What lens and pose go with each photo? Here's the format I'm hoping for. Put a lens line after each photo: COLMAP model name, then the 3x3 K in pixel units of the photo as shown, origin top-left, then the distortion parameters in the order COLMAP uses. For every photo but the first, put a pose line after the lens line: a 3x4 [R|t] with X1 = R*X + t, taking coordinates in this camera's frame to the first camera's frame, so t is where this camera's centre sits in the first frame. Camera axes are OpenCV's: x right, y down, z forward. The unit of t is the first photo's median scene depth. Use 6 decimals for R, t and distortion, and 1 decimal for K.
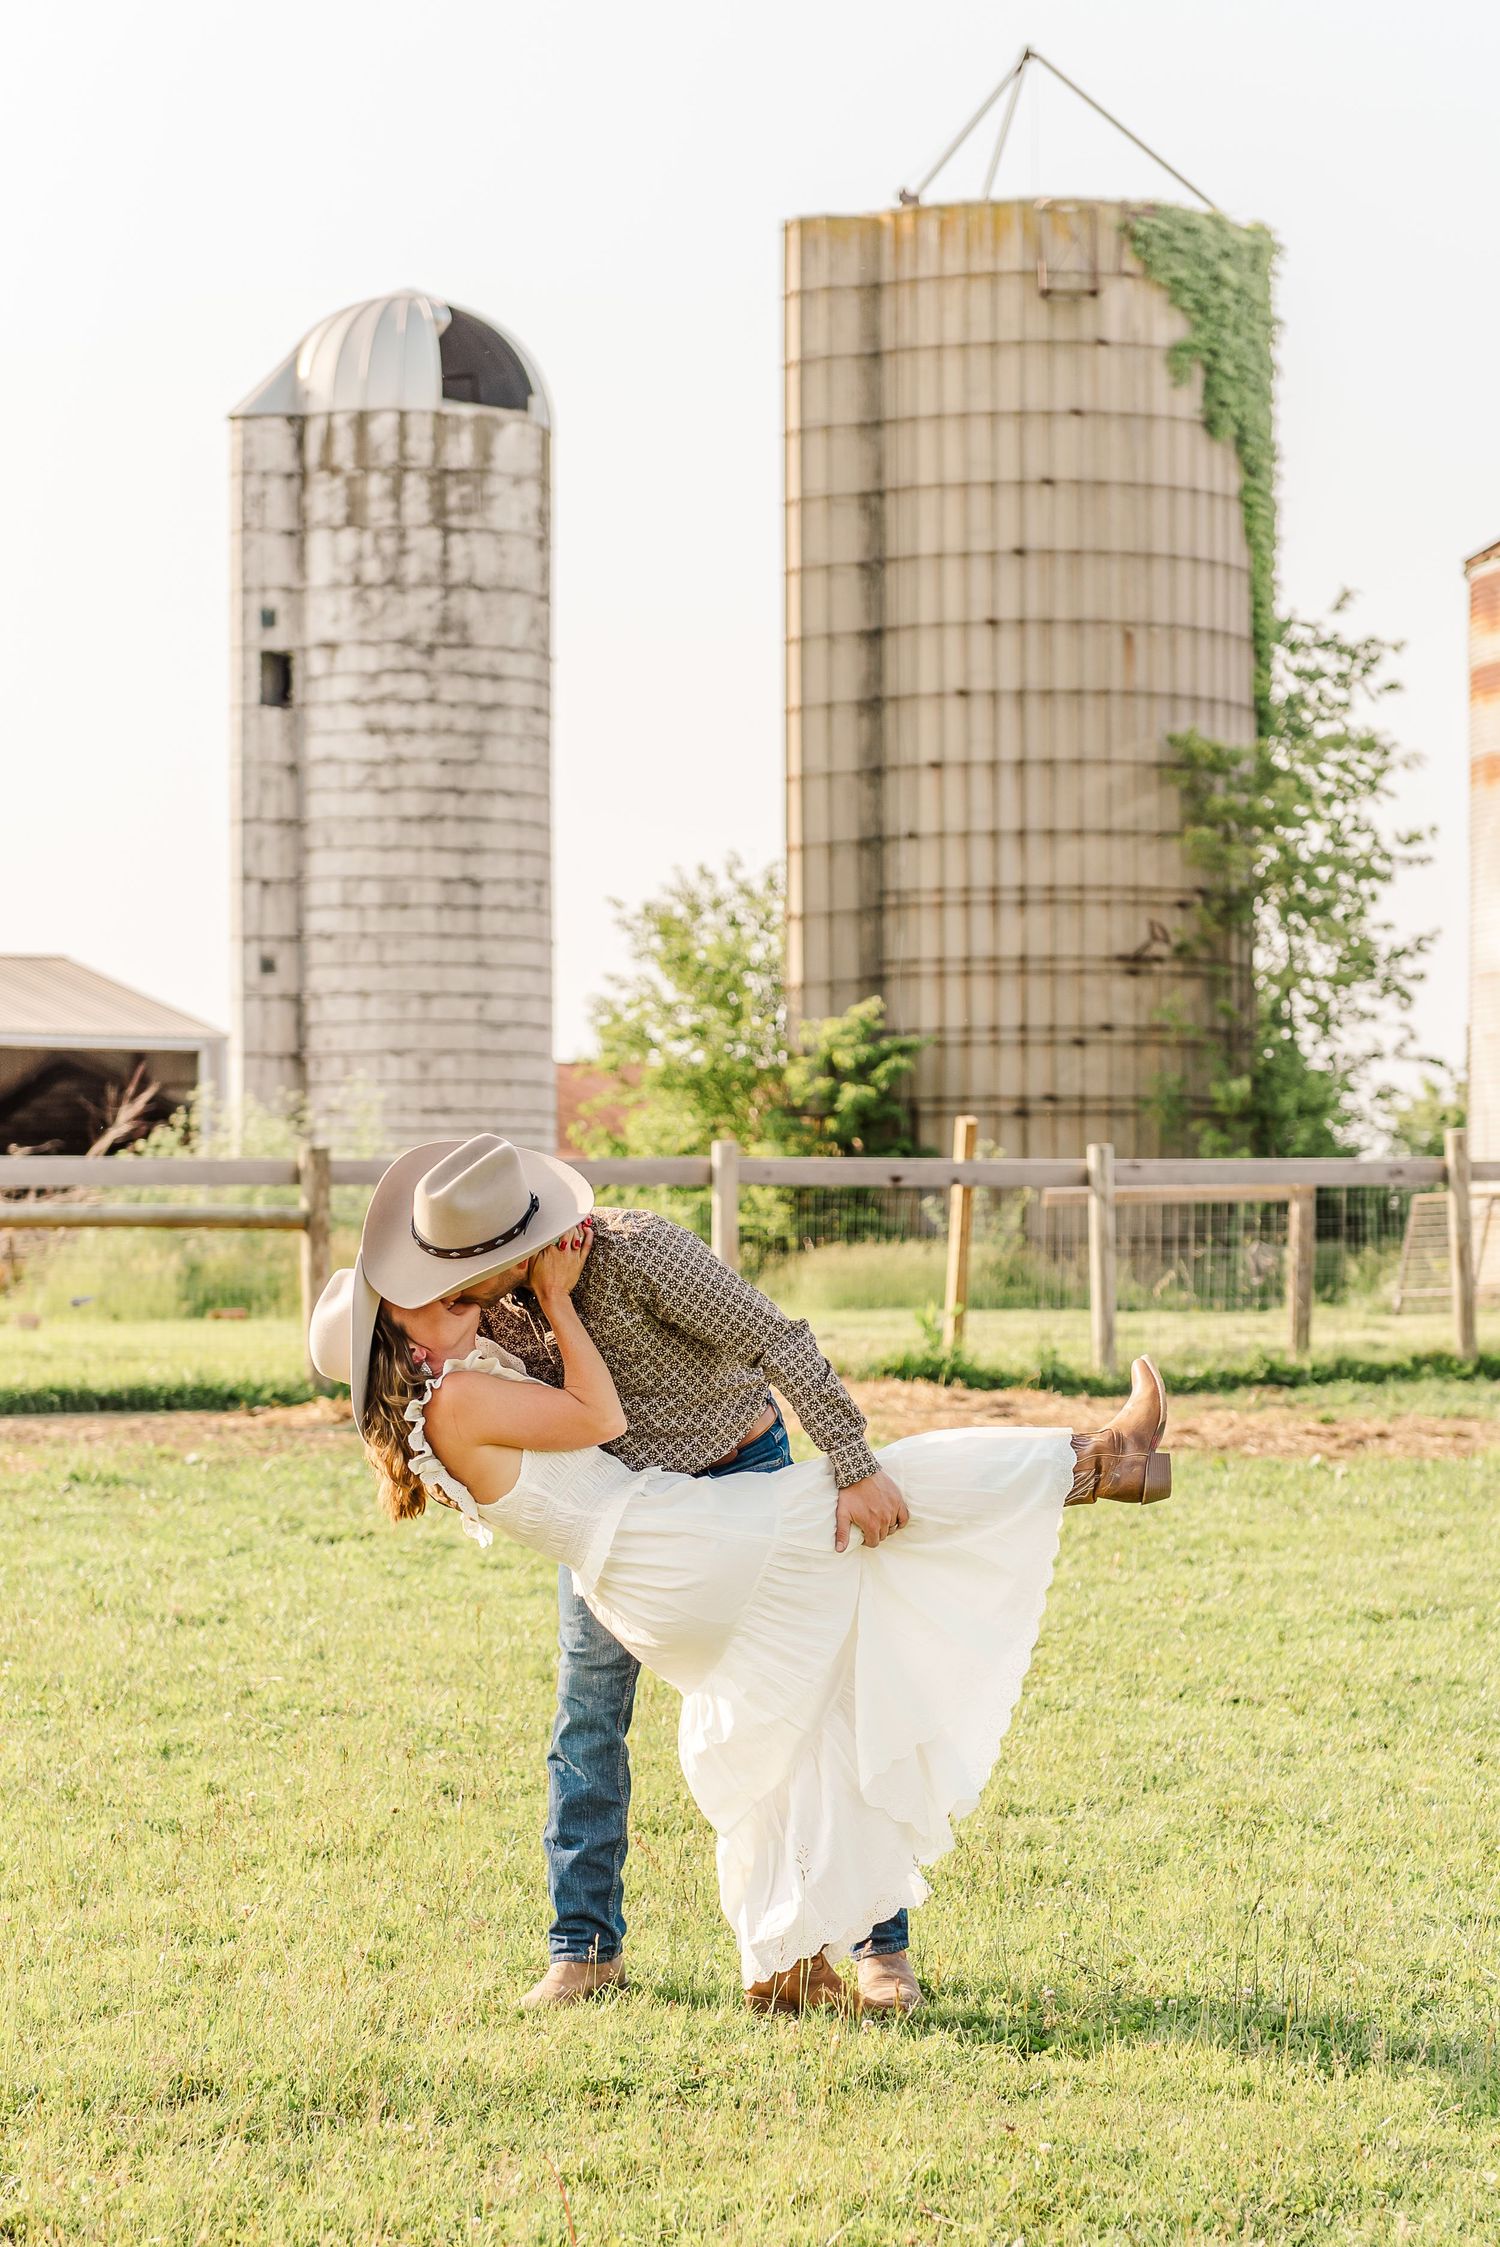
lens RADIAL K [[5446.9, 0, 750.0], [0, 5446.9, 1123.5], [0, 0, 1]] dist [0.074480, -0.943996]
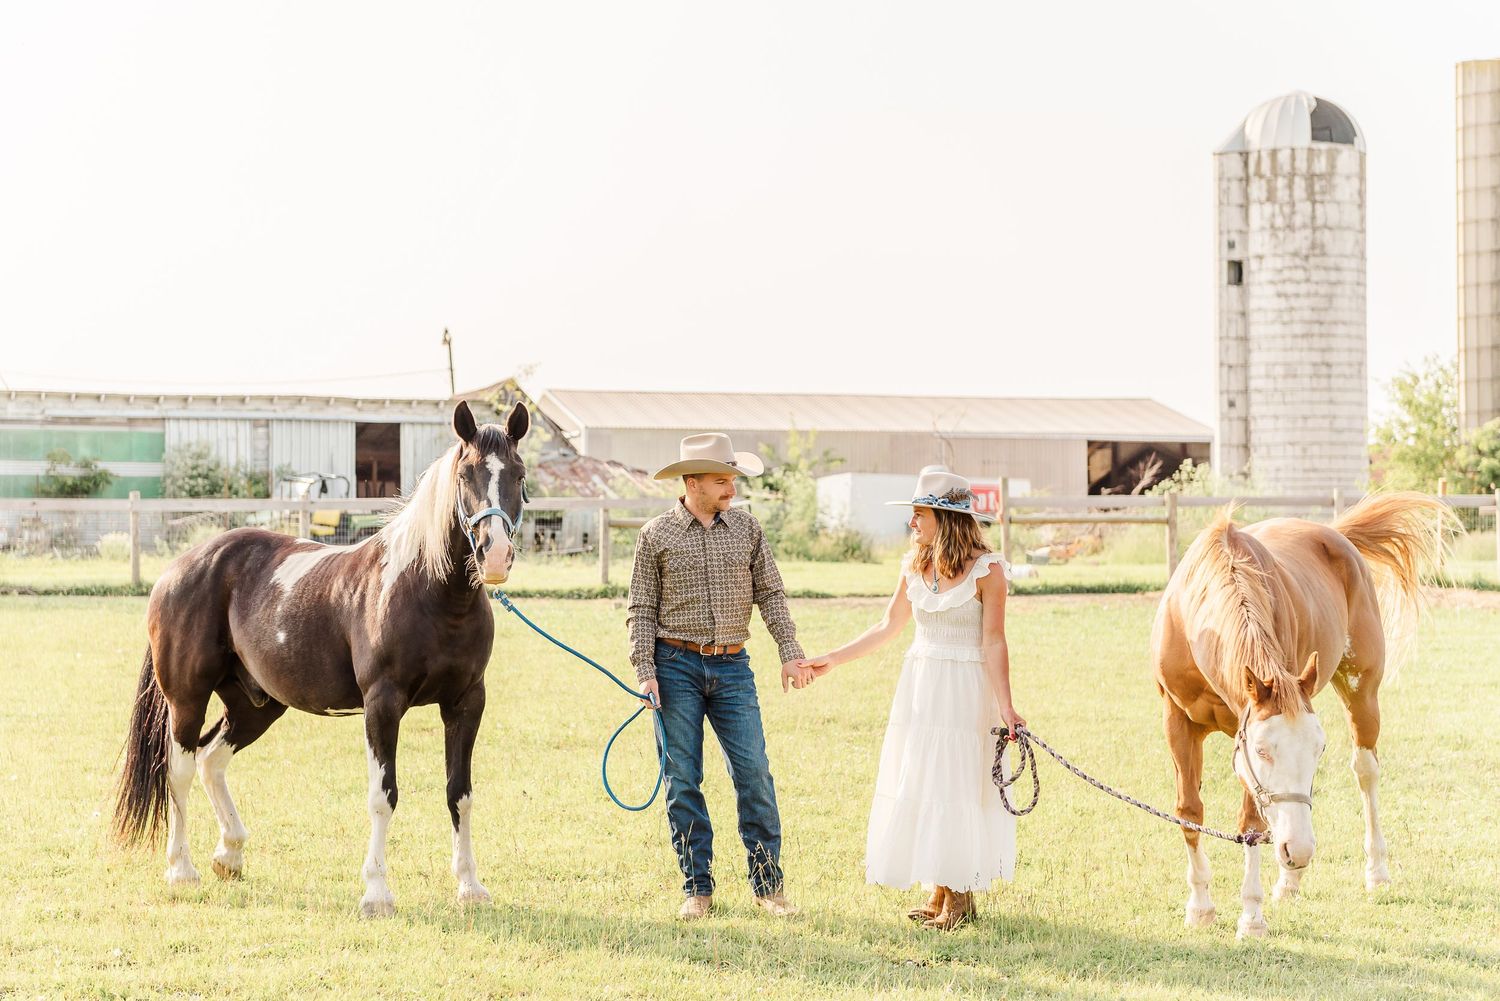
lens RADIAL K [[2878.9, 0, 750.0], [0, 2878.9, 500.5], [0, 0, 1]] dist [-0.023806, 0.013145]
pose [[0.960022, -0.002920, -0.279909, 0.048637], [0.005836, 0.999937, 0.009584, -0.002606], [0.279863, -0.010834, 0.959979, -0.159951]]
